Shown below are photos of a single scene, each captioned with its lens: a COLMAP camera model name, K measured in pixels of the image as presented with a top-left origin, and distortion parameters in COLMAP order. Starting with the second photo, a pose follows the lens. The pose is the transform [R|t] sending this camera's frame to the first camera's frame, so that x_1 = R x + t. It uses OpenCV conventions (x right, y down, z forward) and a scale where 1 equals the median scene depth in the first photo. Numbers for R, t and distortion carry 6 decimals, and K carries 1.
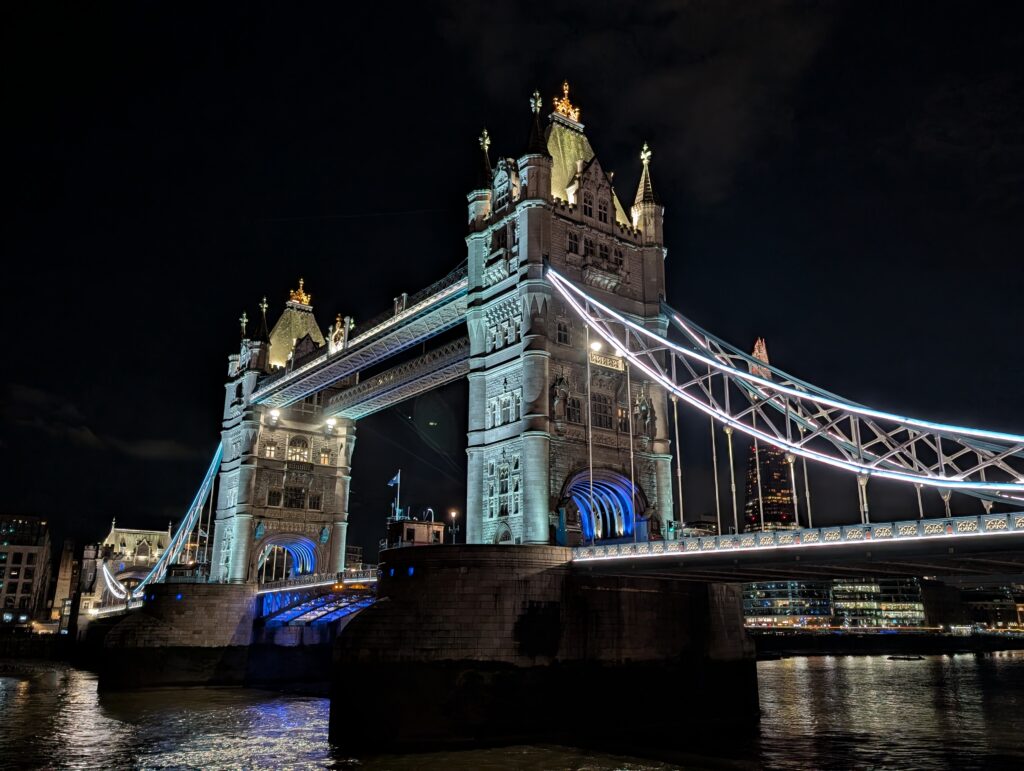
lens RADIAL K [[809.4, 0, 526.0], [0, 809.4, 385.7], [0, 0, 1]] dist [0.097396, -0.127007]
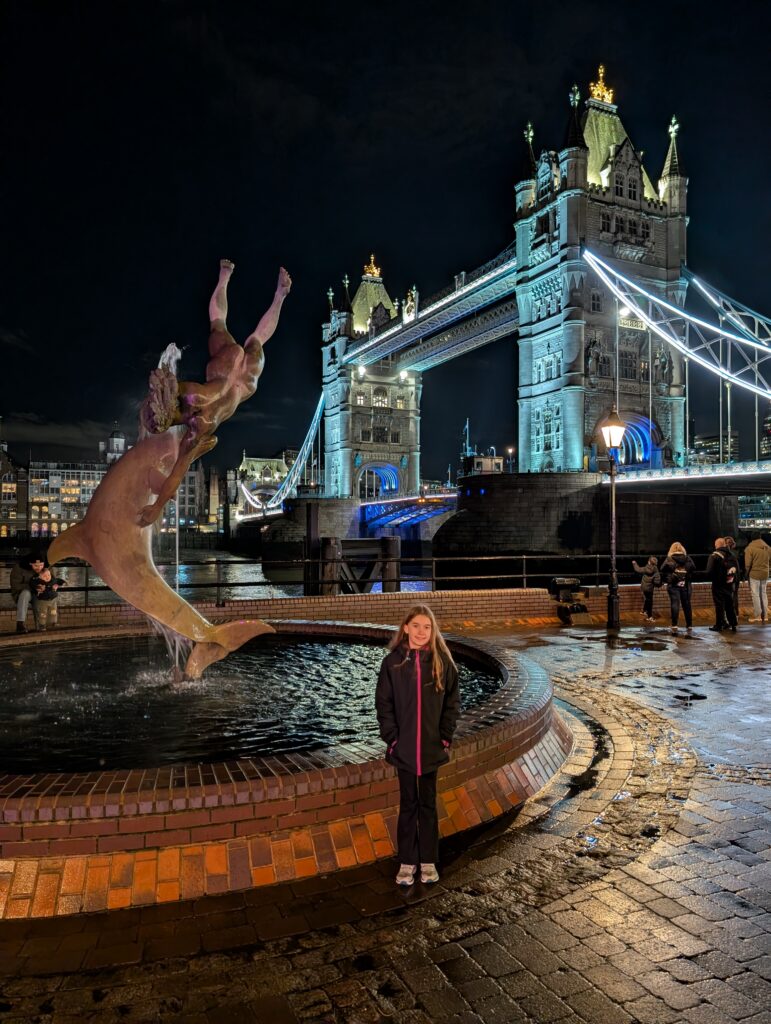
lens RADIAL K [[809.4, 0, 385.5], [0, 809.4, 512.0], [0, 0, 1]] dist [0.097396, -0.127007]
pose [[0.980924, -0.007534, -0.194246, -0.027491], [0.058790, 0.963953, 0.259497, -0.093101], [0.185289, -0.265966, 0.946007, -0.304381]]
